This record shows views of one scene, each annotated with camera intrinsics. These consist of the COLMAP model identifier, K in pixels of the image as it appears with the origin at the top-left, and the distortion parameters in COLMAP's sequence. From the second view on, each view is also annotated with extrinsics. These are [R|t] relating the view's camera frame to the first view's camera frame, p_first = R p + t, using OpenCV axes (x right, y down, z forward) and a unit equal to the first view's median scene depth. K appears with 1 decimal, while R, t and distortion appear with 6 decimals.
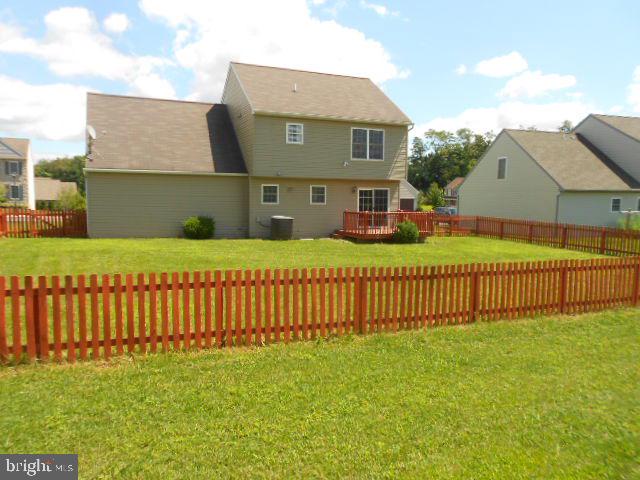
lens RADIAL K [[493.9, 0, 320.7], [0, 493.9, 242.0], [0, 0, 1]] dist [0.024835, -0.022598]
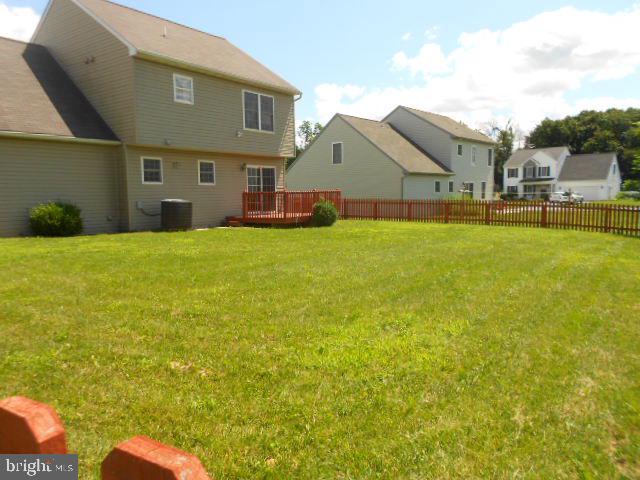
lens RADIAL K [[493.9, 0, 321.1], [0, 493.9, 240.1], [0, 0, 1]] dist [0.024835, -0.022598]
pose [[0.865181, -0.068712, 0.496730, -0.245729], [0.070495, 0.997397, 0.015184, 0.012709], [-0.496480, 0.021880, 0.867772, 0.228168]]
